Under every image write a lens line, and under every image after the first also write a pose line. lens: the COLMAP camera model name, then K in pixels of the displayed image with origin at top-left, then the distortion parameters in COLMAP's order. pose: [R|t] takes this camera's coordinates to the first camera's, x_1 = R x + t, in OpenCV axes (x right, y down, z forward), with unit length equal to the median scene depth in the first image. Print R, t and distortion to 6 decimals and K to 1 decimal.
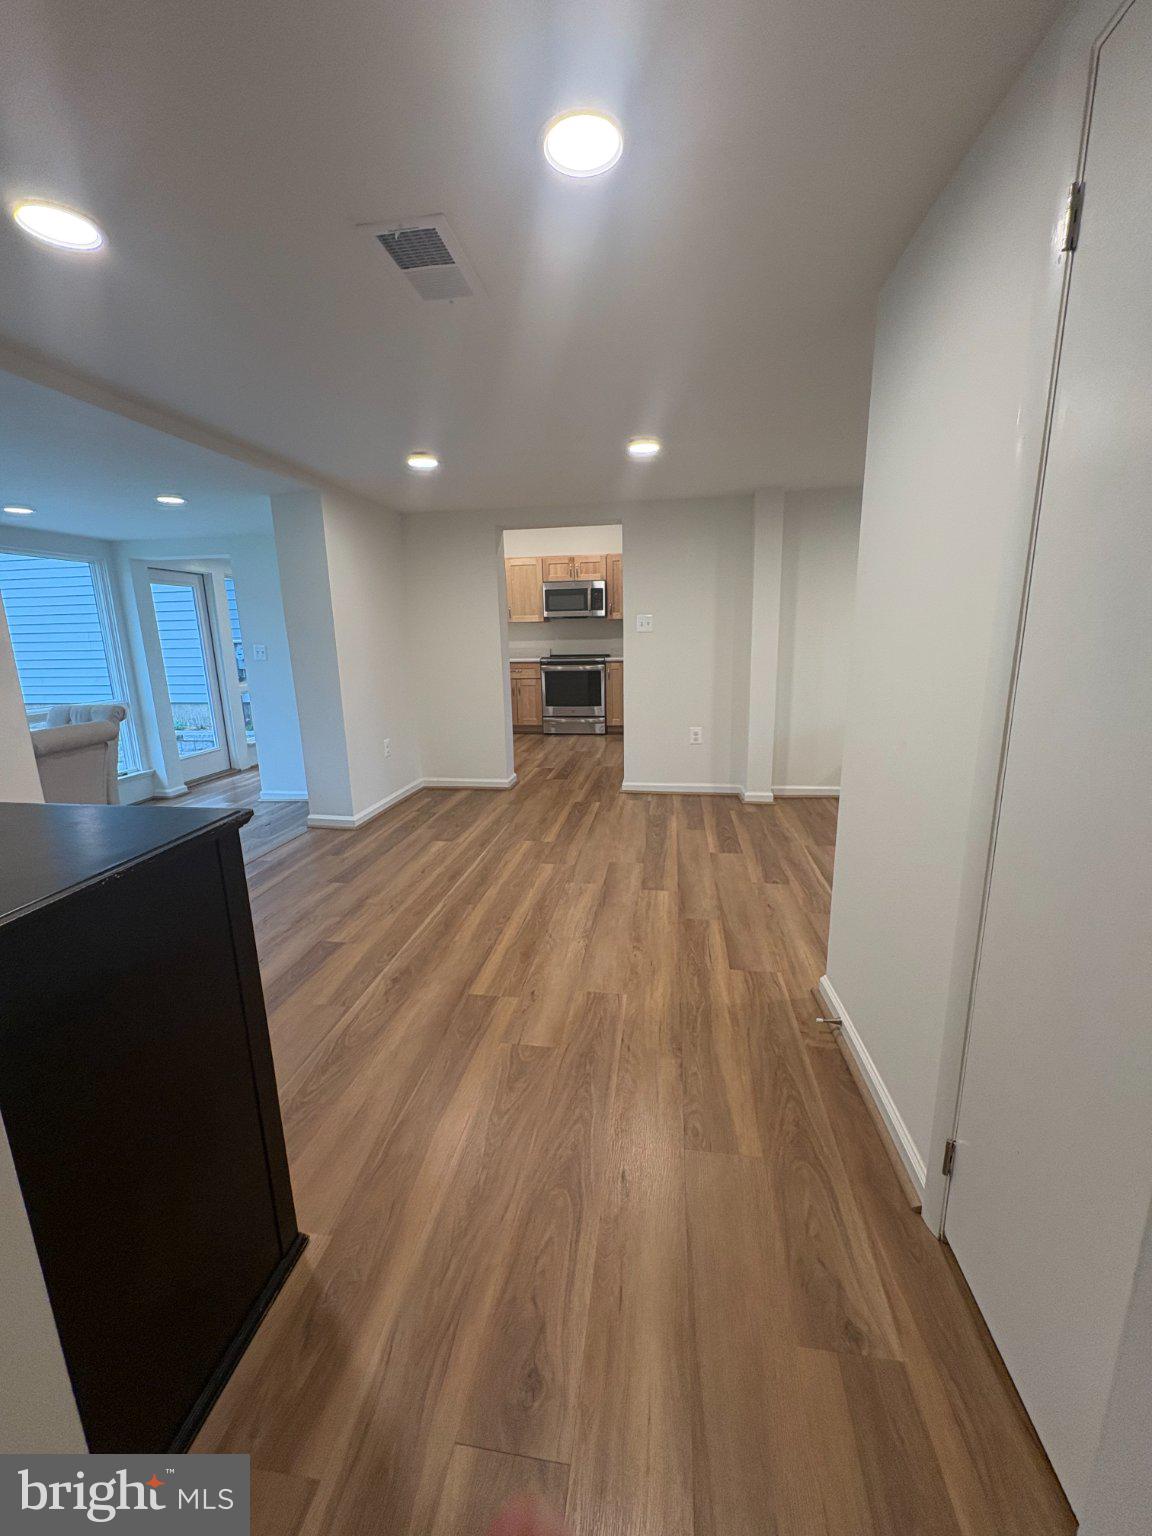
lens RADIAL K [[606.1, 0, 576.0], [0, 606.1, 768.0], [0, 0, 1]] dist [-0.000523, -0.000197]
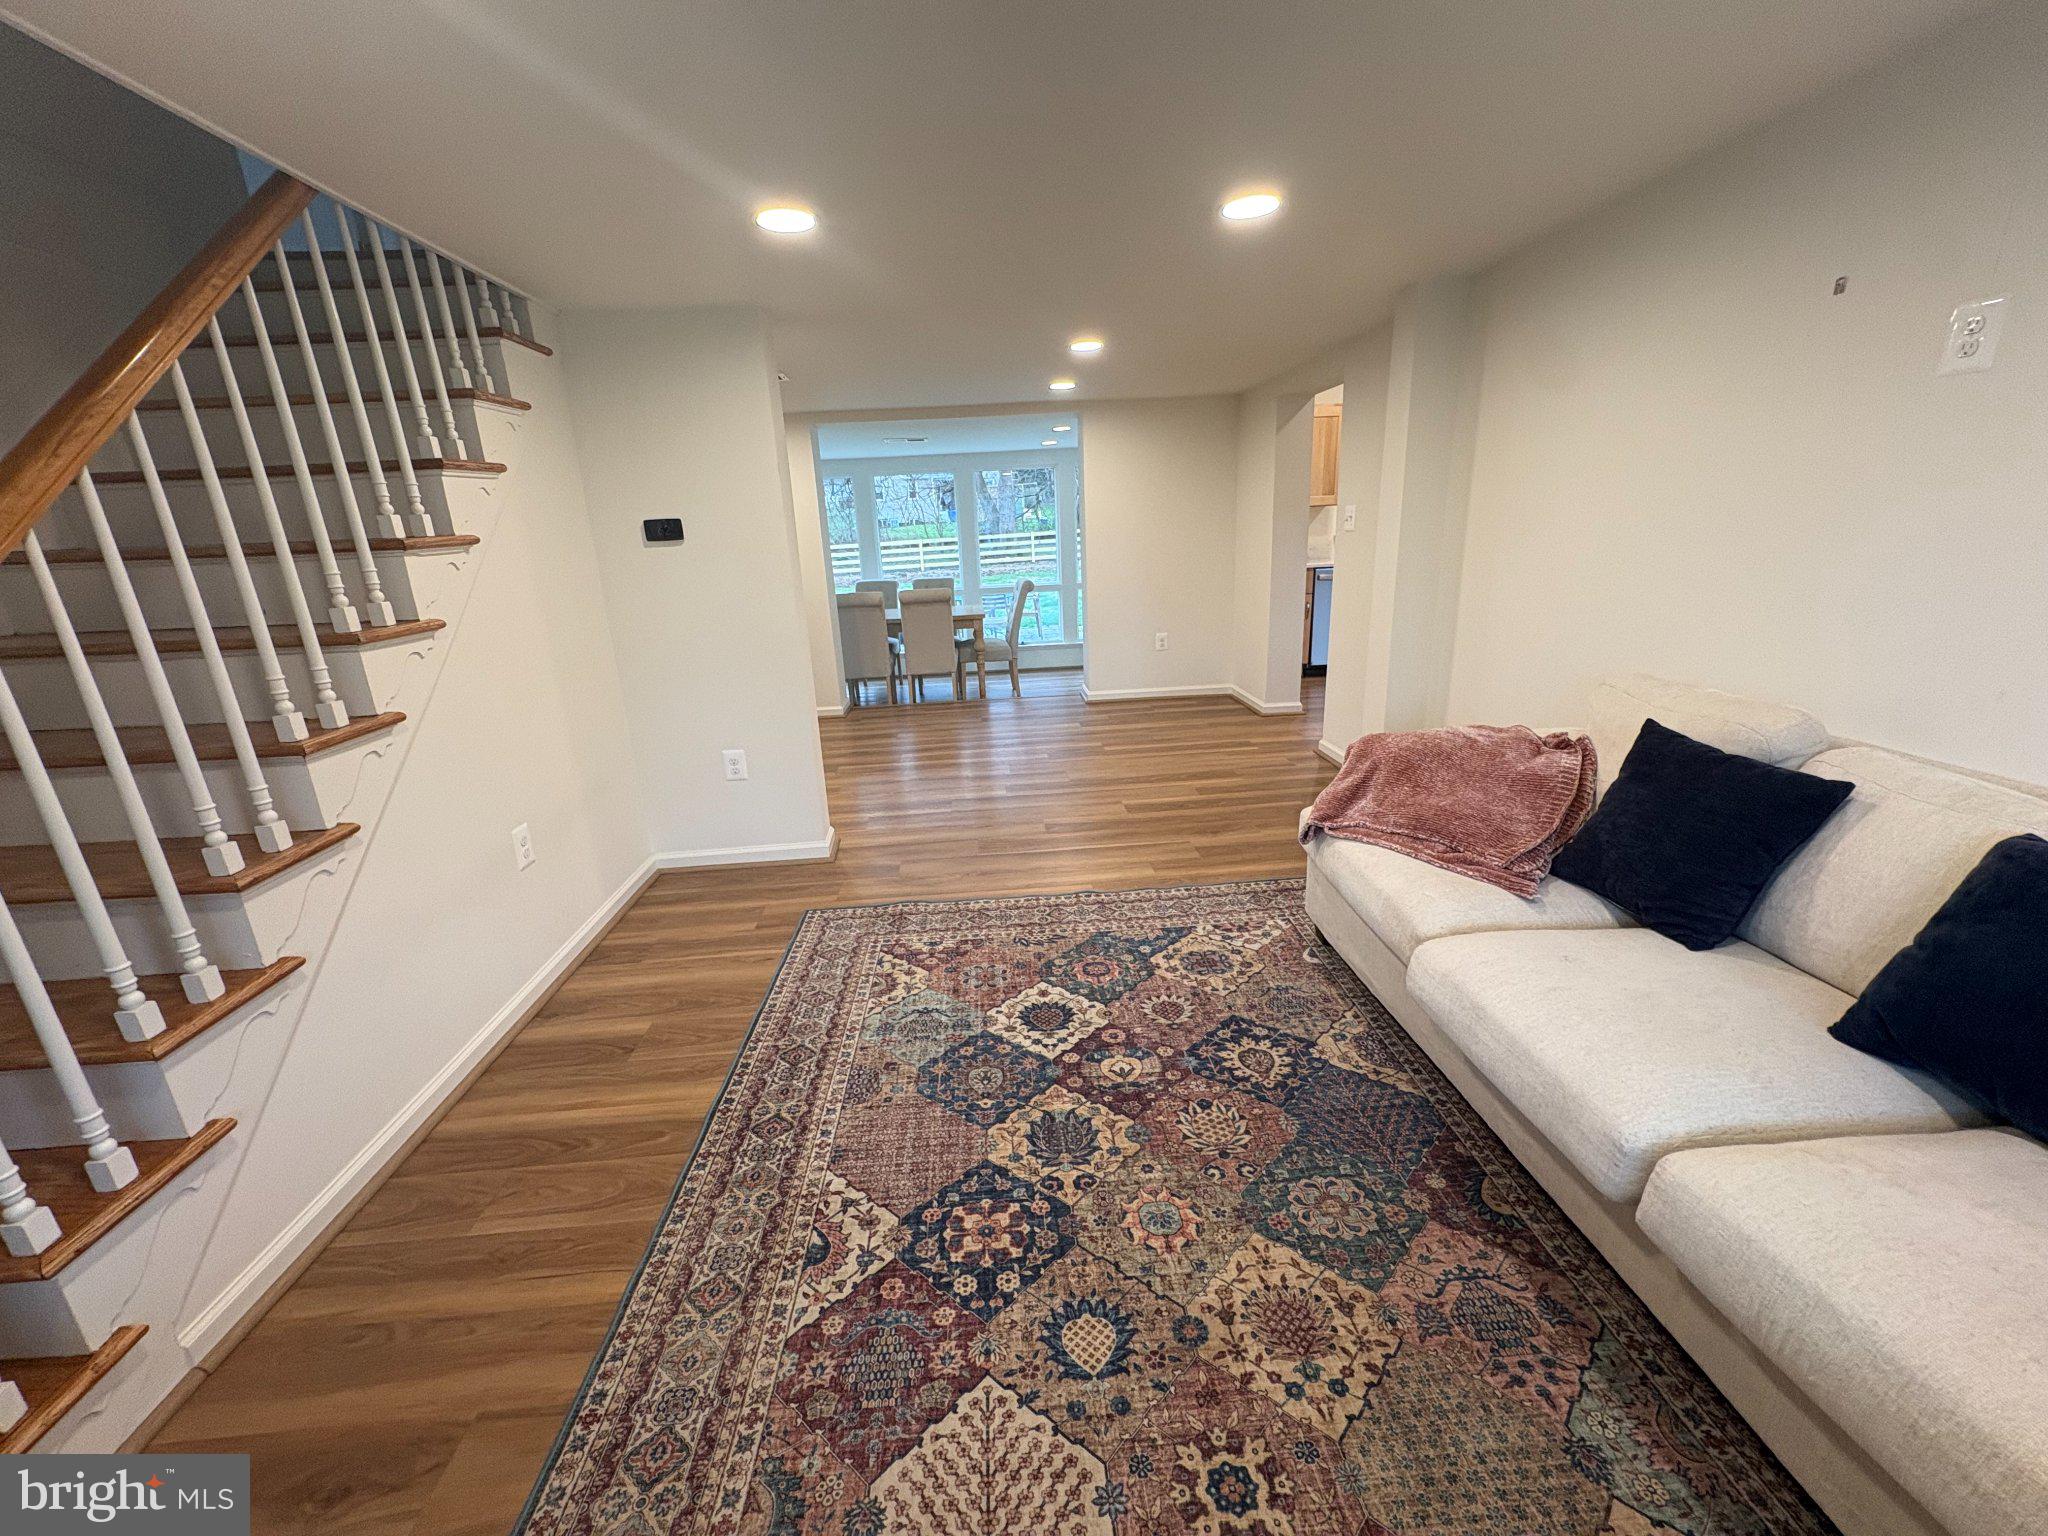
lens RADIAL K [[808.1, 0, 1025.6], [0, 808.1, 768.2], [0, 0, 1]] dist [-0.000523, -0.000197]
pose [[0.218170, 0.291150, -0.931468, 1.343876], [-0.166017, 0.951621, 0.258565, -0.194930], [0.961686, 0.098229, 0.255951, 0.605525]]
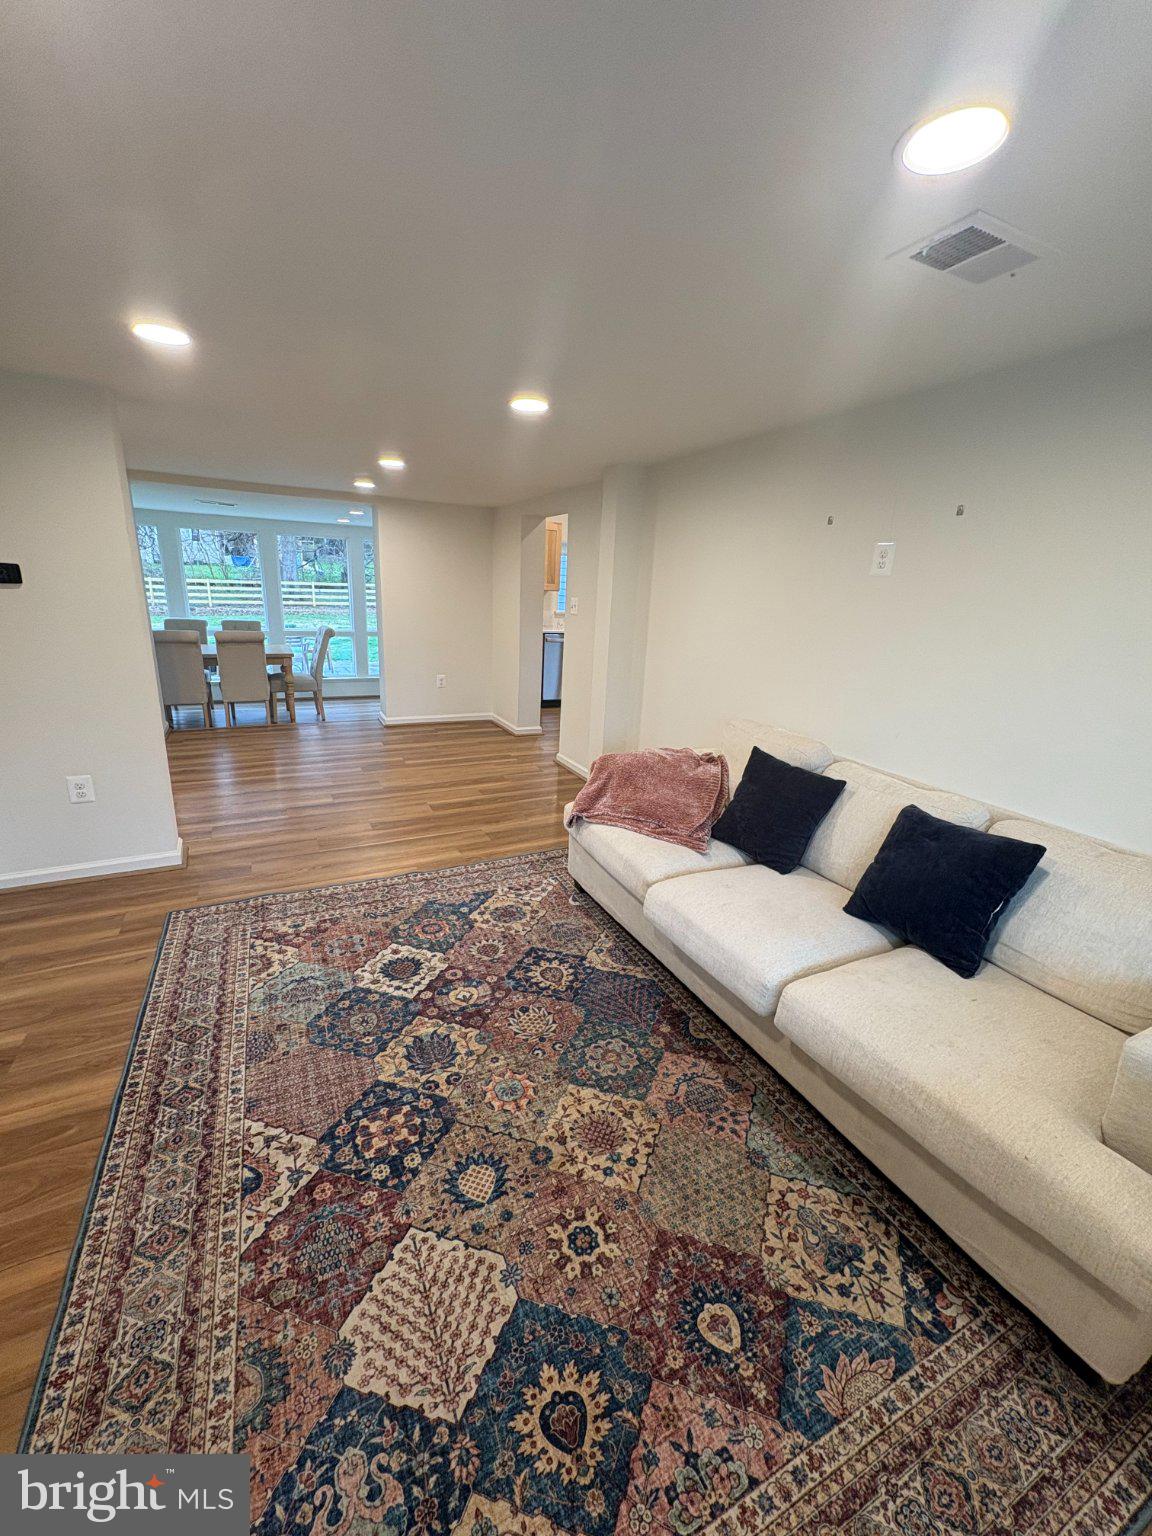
lens RADIAL K [[603.6, 0, 576.0], [0, 603.6, 768.0], [0, 0, 1]] dist [0.000151, -0.000155]
pose [[0.585188, 0.278219, -0.761675, 1.353325], [-0.229518, 0.957717, 0.173491, -0.208001], [0.777738, 0.073293, 0.624301, 0.523110]]
